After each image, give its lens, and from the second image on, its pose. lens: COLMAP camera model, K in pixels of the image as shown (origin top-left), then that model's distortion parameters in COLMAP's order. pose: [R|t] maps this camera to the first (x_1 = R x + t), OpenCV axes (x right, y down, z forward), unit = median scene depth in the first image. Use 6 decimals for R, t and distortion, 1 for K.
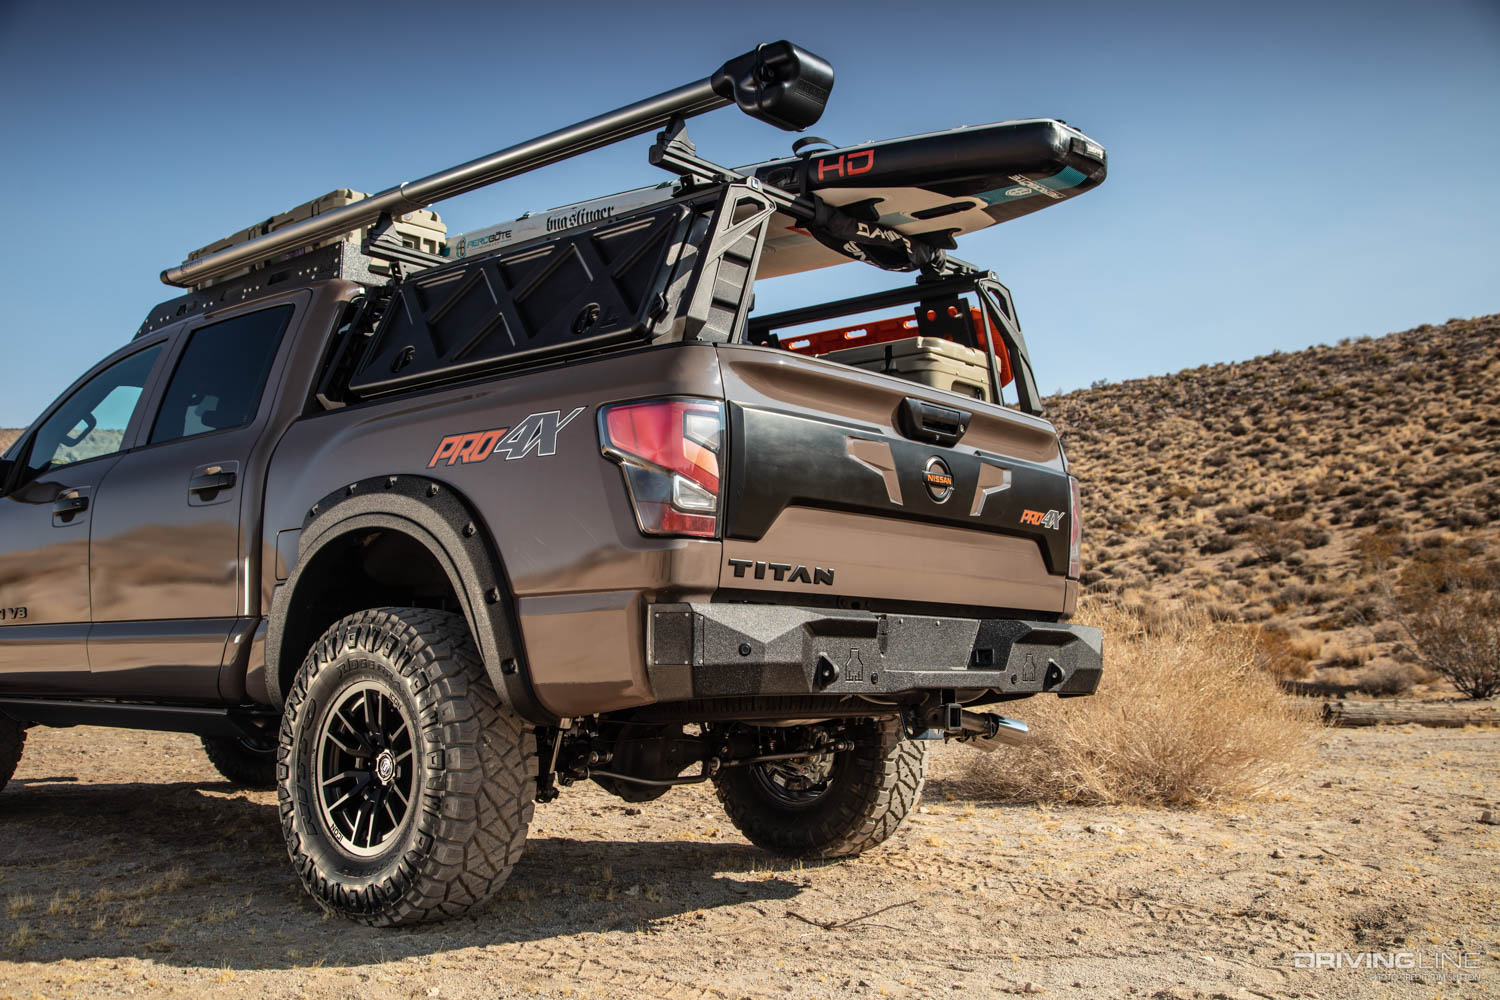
lens RADIAL K [[1470.4, 0, 750.9], [0, 1470.4, 501.0], [0, 0, 1]] dist [-0.004614, 0.000000]
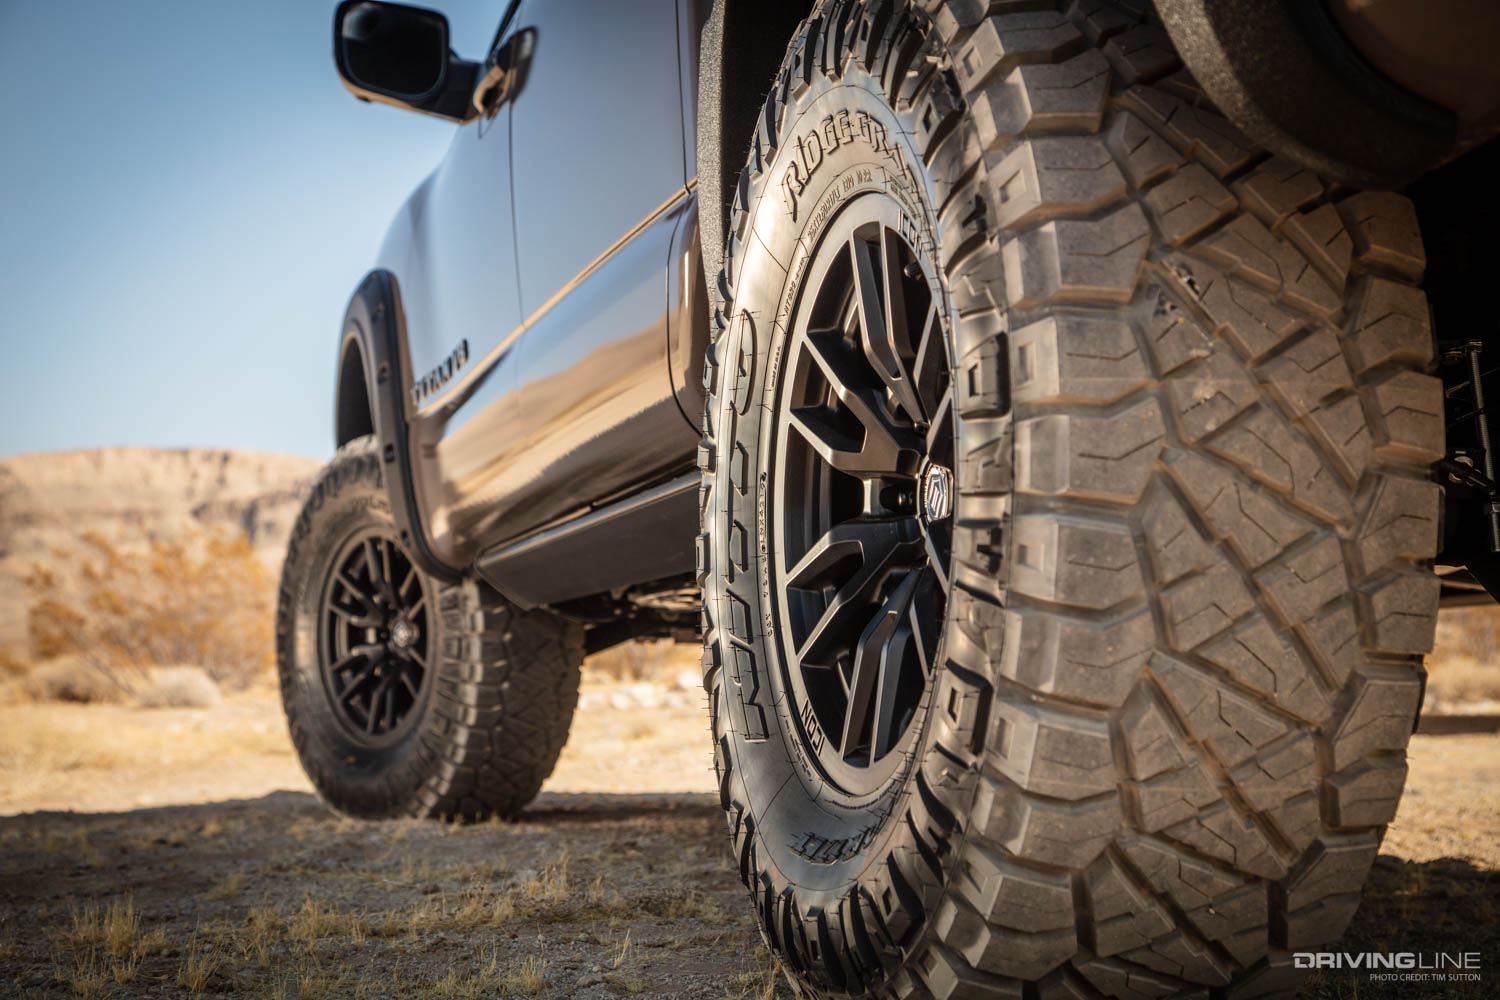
lens RADIAL K [[2411.1, 0, 753.5], [0, 2411.1, 505.8], [0, 0, 1]] dist [0.229153, 0.000000]
pose [[0.835157, -0.062108, -0.546493, -0.020038], [0.072324, 0.997377, -0.002823, 0.179287], [0.545235, -0.037167, 0.837459, 0.577473]]
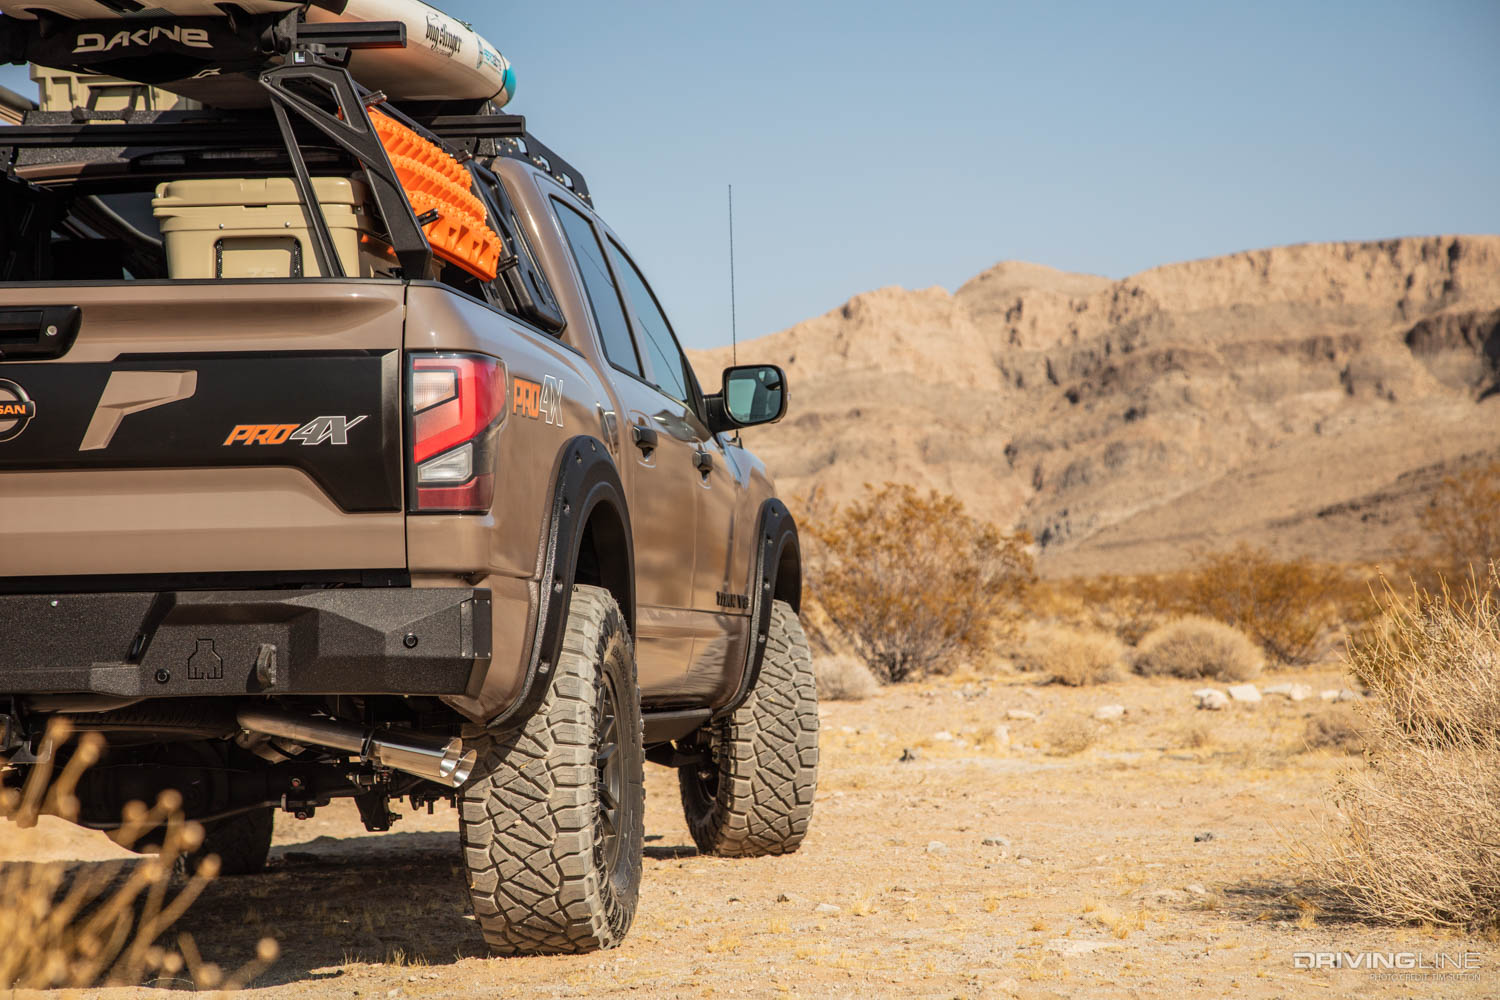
lens RADIAL K [[3859.4, 0, 750.6], [0, 3859.4, 502.6], [0, 0, 1]] dist [0.539667, 0.000000]
pose [[0.535822, -0.053864, -0.842611, 1.981110], [0.115178, 0.993297, 0.009745, 0.055694], [0.836438, -0.102272, 0.538435, 0.250098]]
